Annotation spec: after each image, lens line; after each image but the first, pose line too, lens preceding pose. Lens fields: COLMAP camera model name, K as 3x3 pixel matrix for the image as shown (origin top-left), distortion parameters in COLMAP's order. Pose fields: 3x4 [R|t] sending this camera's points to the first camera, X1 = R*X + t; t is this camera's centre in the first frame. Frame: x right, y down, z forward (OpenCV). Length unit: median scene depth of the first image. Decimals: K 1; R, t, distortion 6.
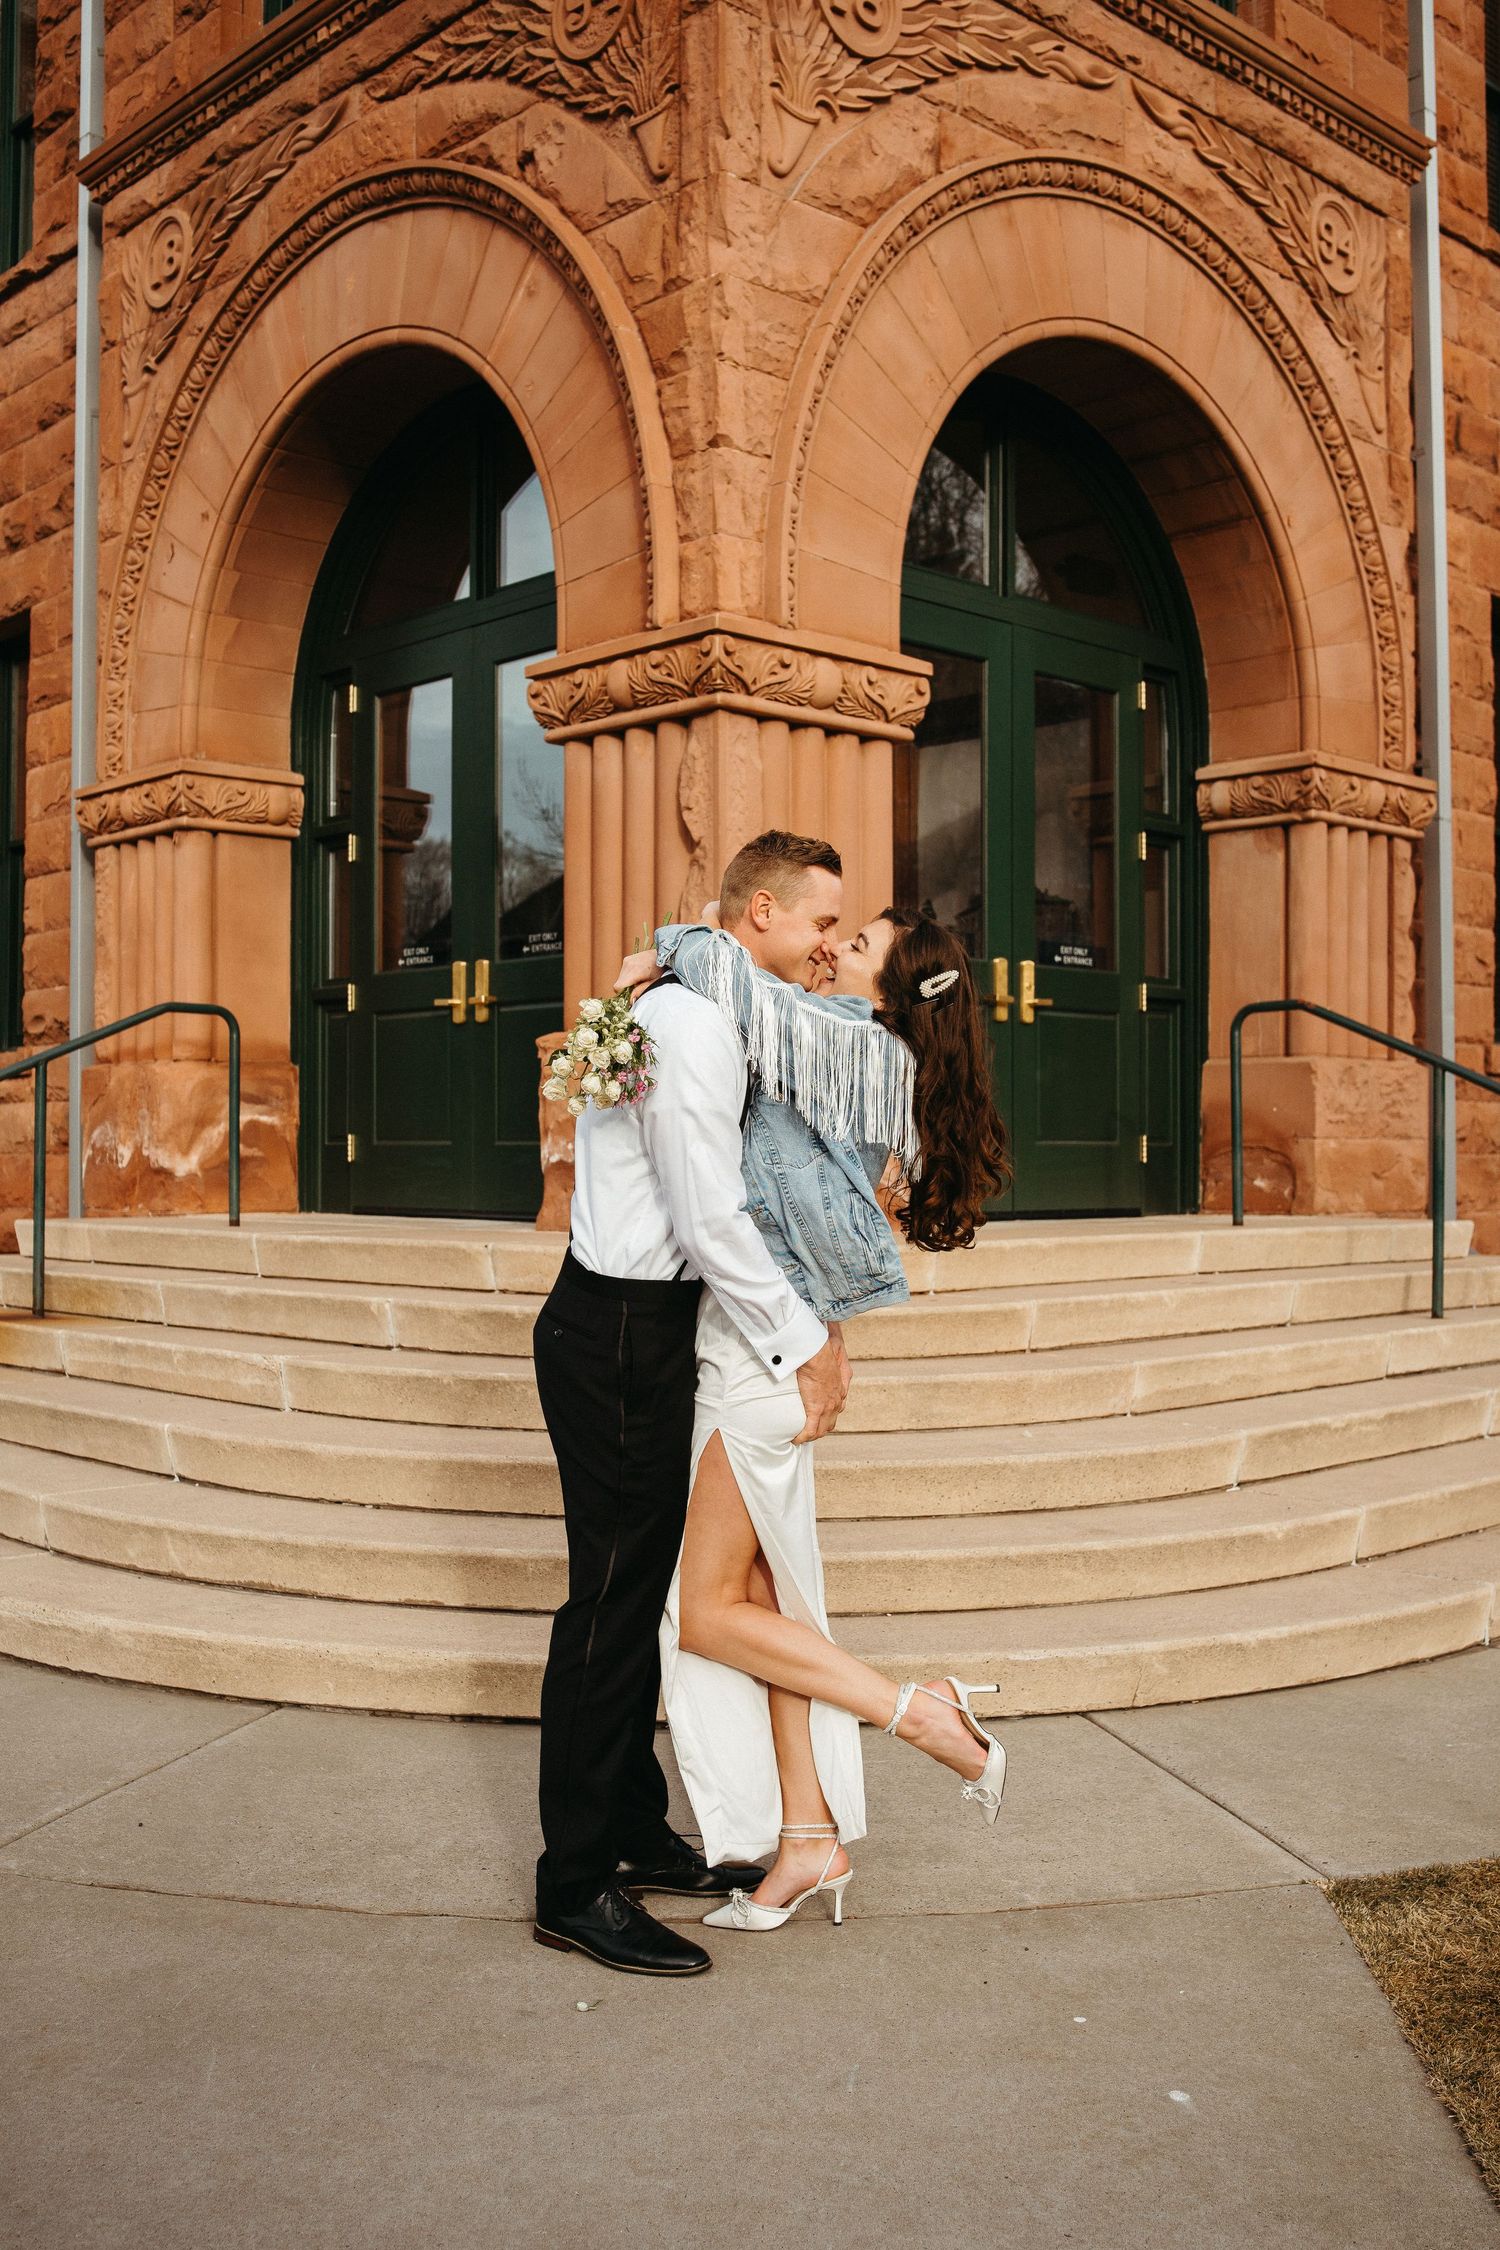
lens RADIAL K [[2169.2, 0, 759.8], [0, 2169.2, 1122.2], [0, 0, 1]] dist [-0.103102, 0.089975]
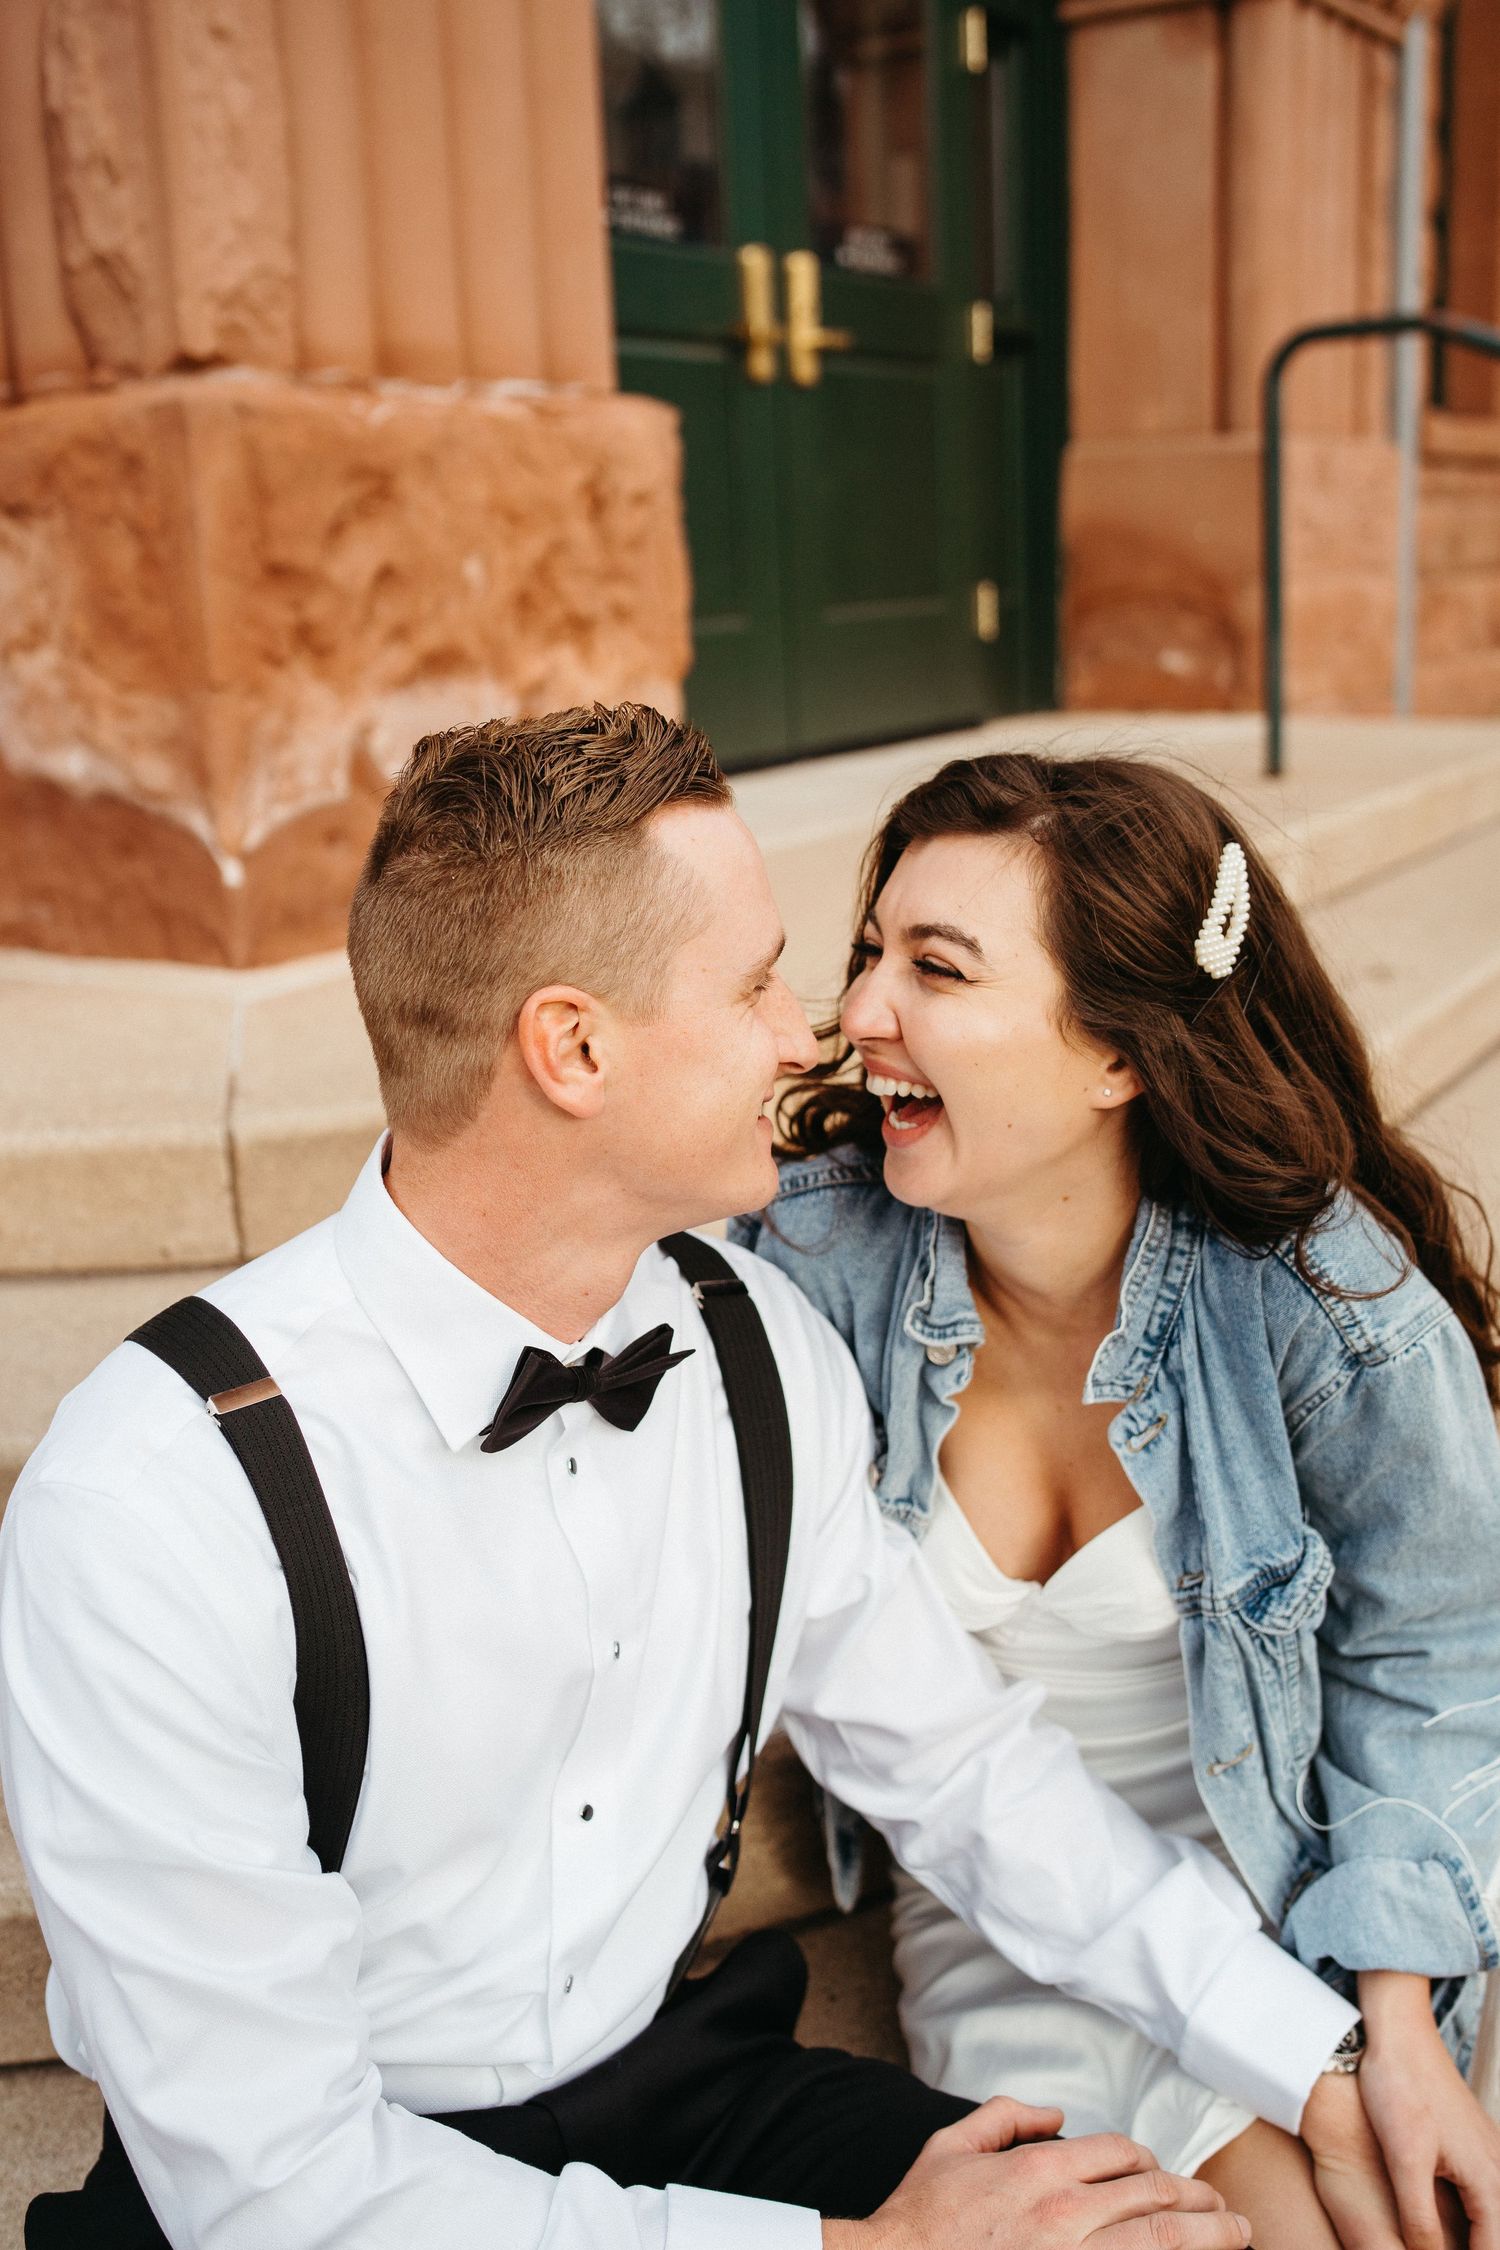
lens RADIAL K [[2115.9, 0, 659.9], [0, 2115.9, 1123.6], [0, 0, 1]] dist [-0.068750, 0.008552]
pose [[0.982928, -0.094862, 0.157652, -0.006036], [0.048492, 0.960112, 0.275378, -0.015232], [-0.177487, -0.263032, 0.948321, 0.480806]]
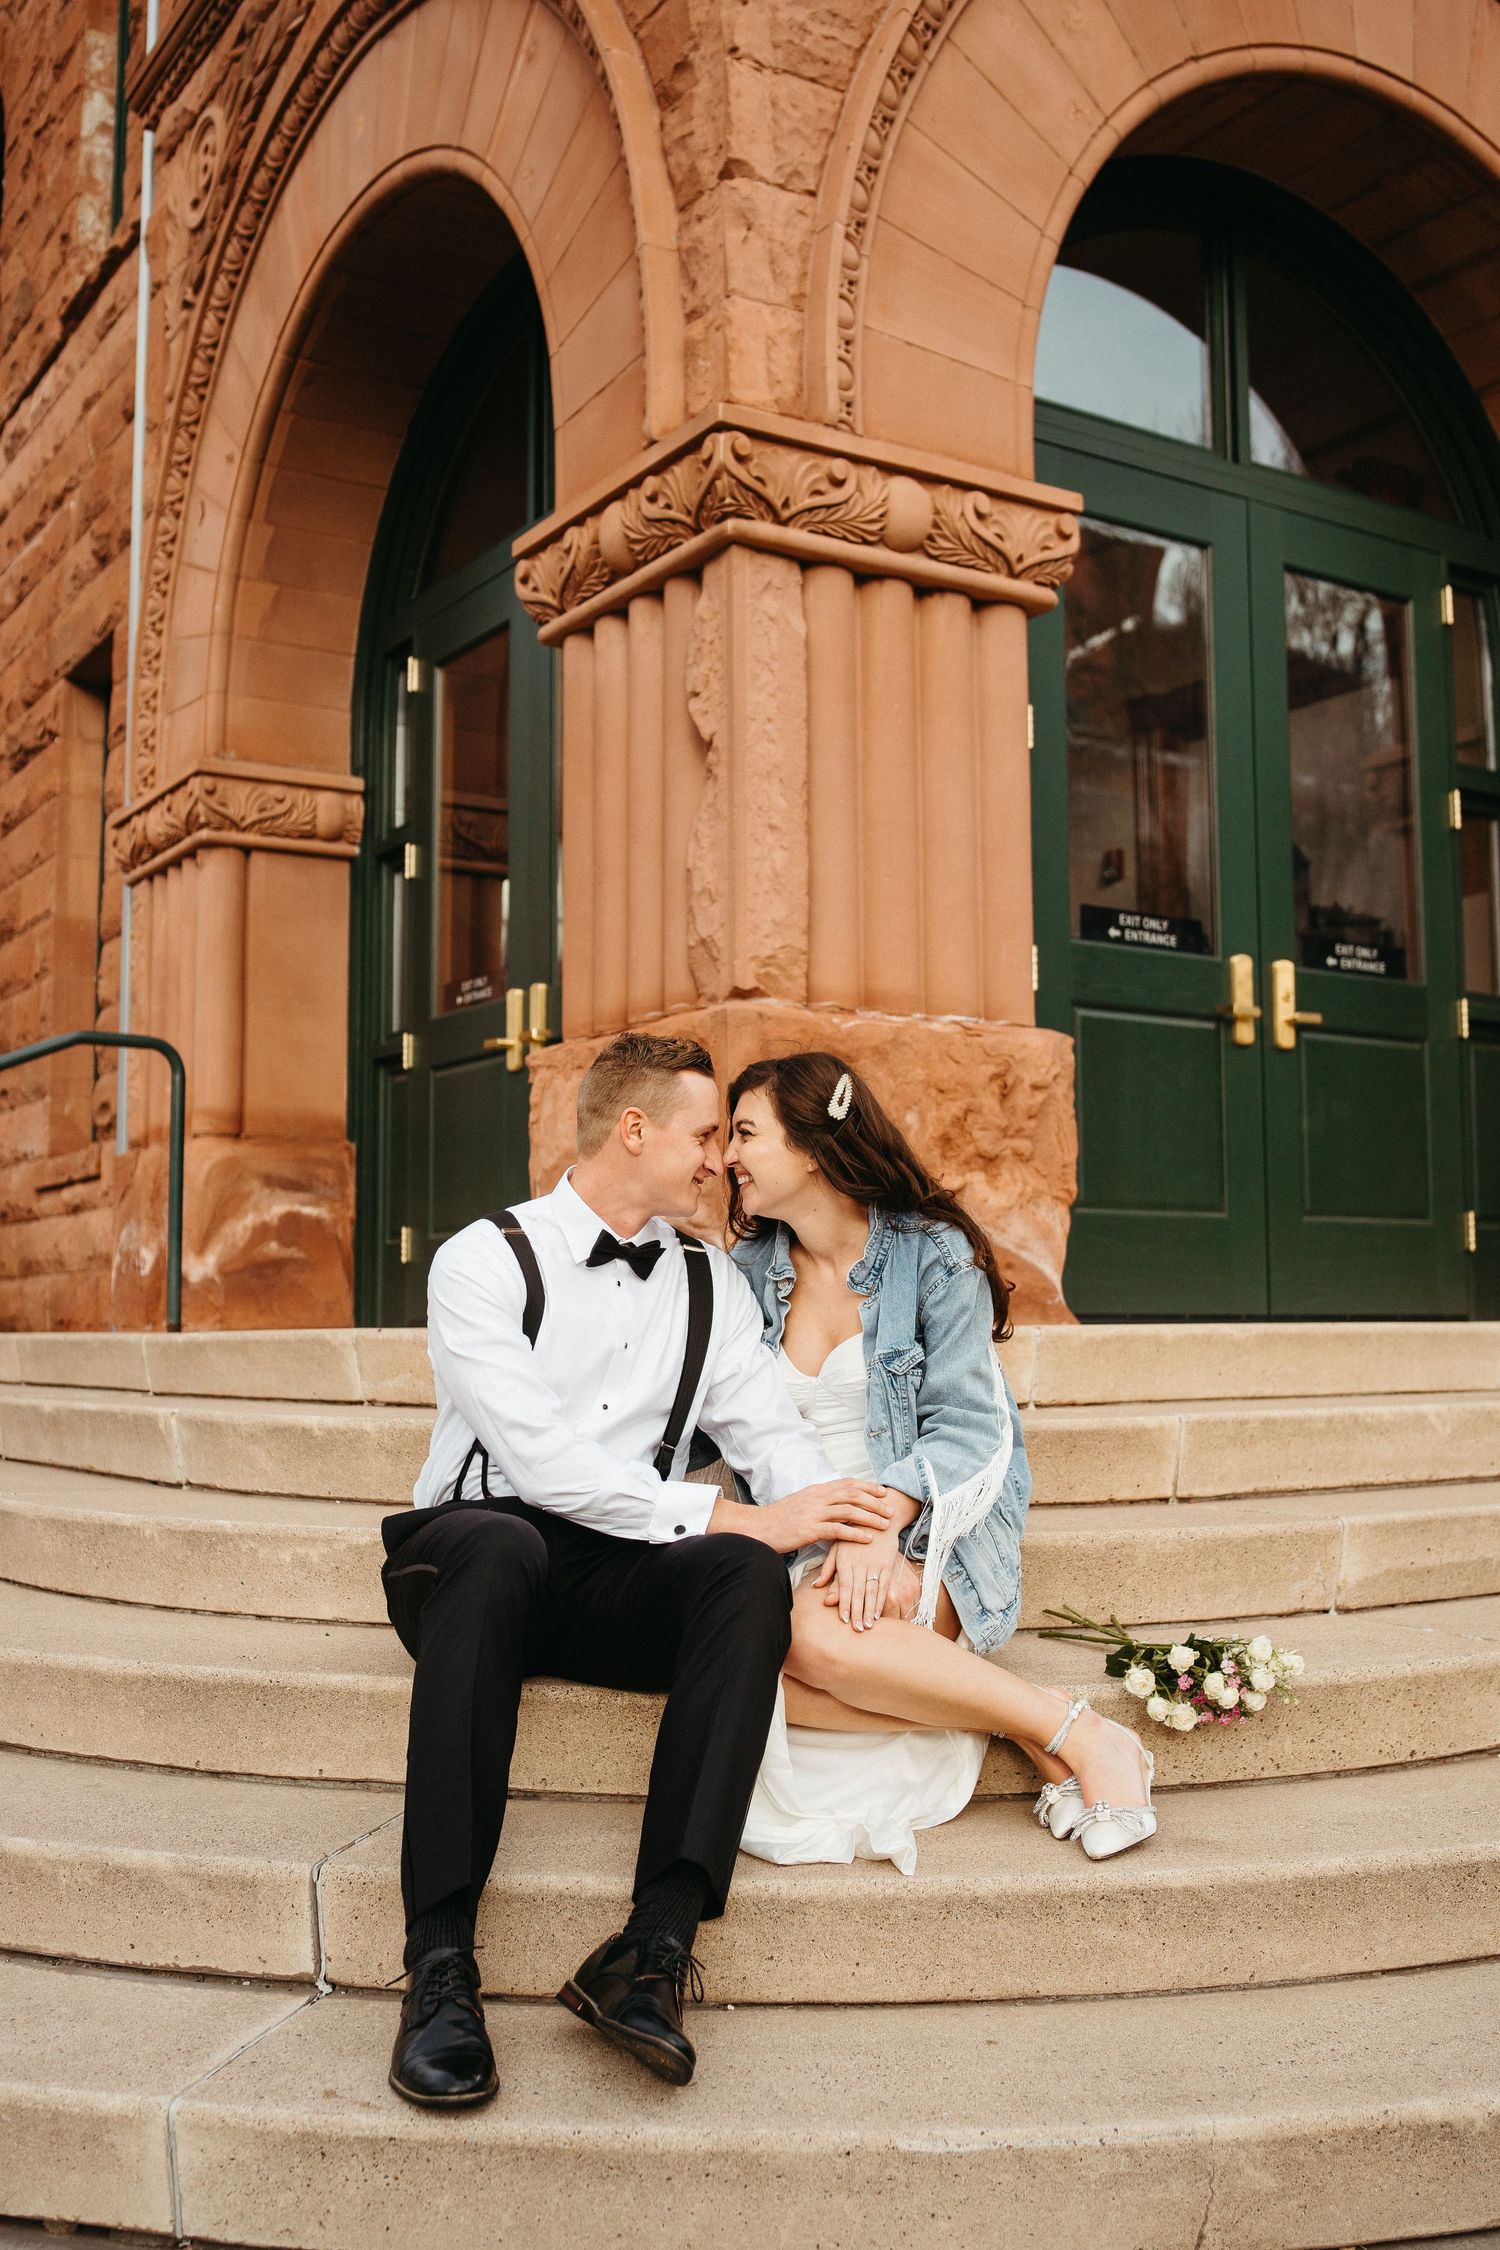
lens RADIAL K [[2234.3, 0, 750.0], [0, 2234.3, 1125.0], [0, 0, 1]] dist [-0.113169, 0.113146]
pose [[0.982095, -0.021872, -0.187110, 0.086529], [0.007398, 0.996949, -0.077702, 0.034072], [0.188239, 0.074927, 0.979261, 0.257491]]
